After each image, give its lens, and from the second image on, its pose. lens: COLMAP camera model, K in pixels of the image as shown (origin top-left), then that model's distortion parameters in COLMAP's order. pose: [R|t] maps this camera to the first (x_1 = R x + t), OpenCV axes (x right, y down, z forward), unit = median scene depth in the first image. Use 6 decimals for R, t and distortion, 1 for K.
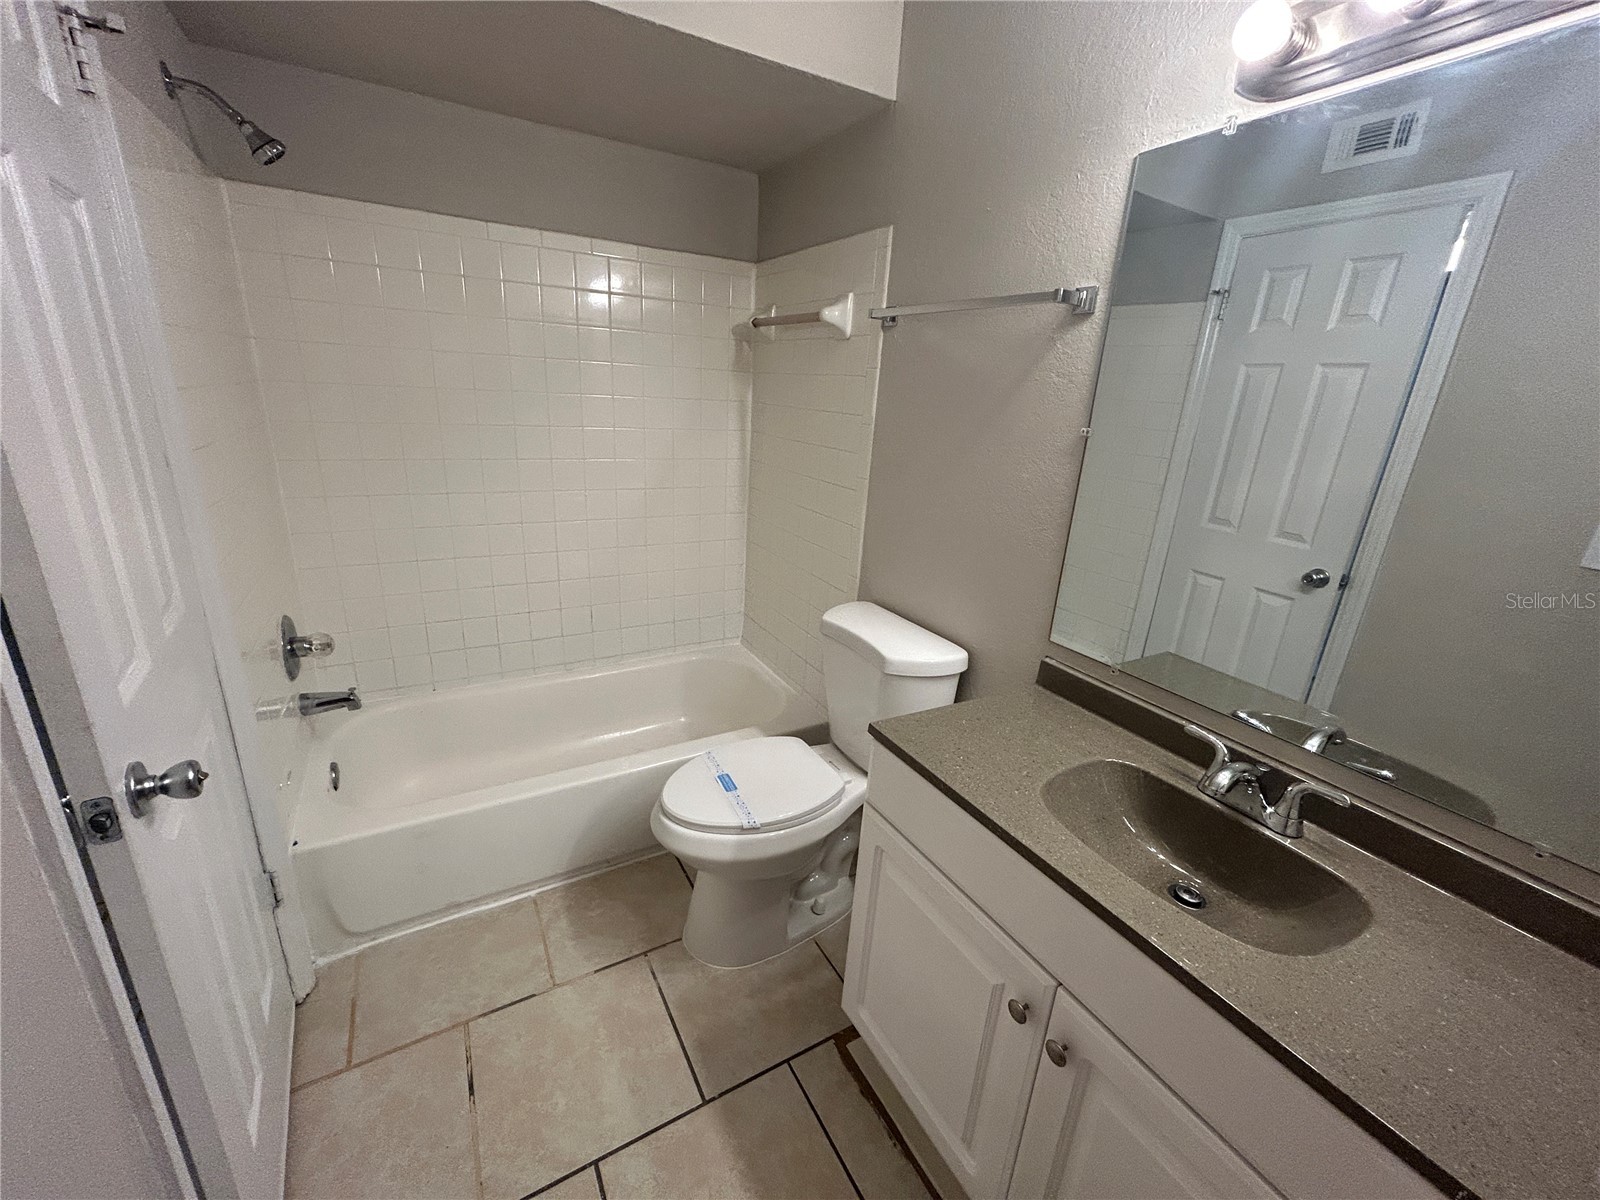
lens RADIAL K [[640.5, 0, 795.9], [0, 640.5, 597.9], [0, 0, 1]] dist [0.002144, 0.000253]
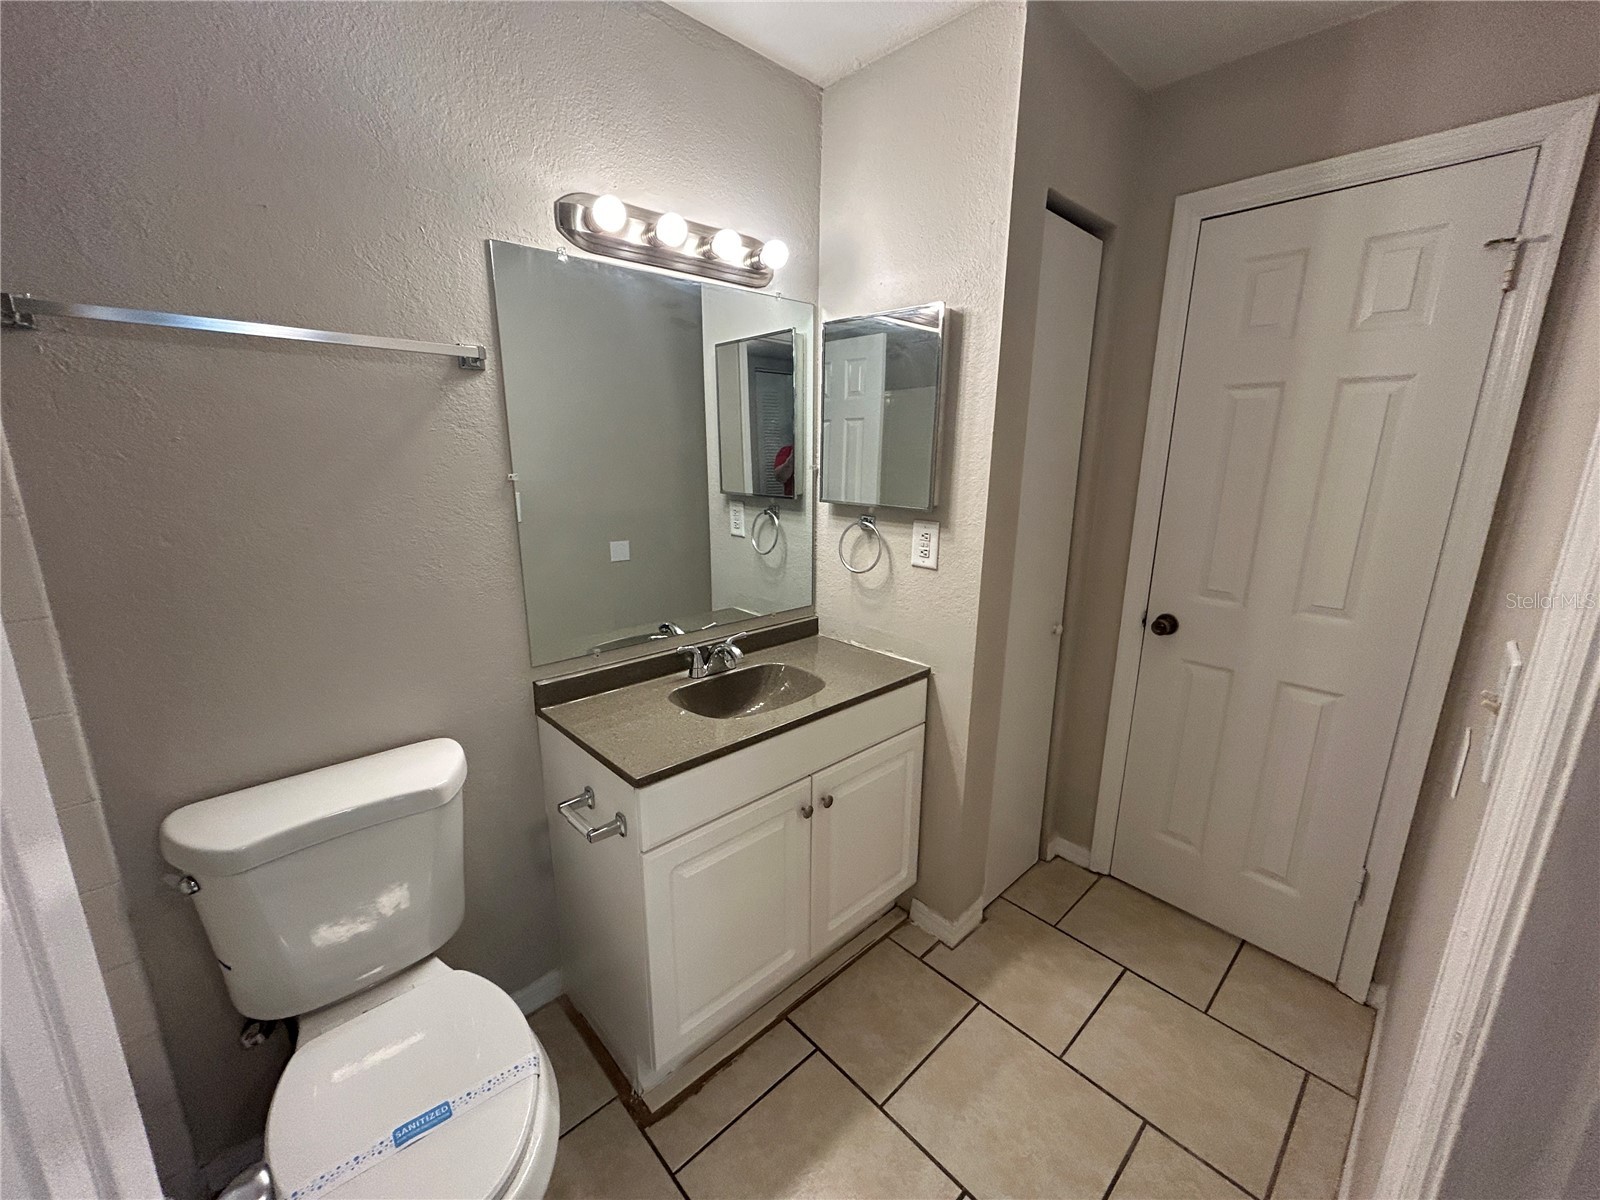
lens RADIAL K [[640.5, 0, 795.9], [0, 640.5, 597.9], [0, 0, 1]] dist [0.002144, 0.000253]
pose [[-0.224710, -0.284458, 0.931981, -0.756145], [0.278000, 0.897976, 0.341108, -0.315960], [-0.933928, 0.335741, -0.122705, 0.754221]]
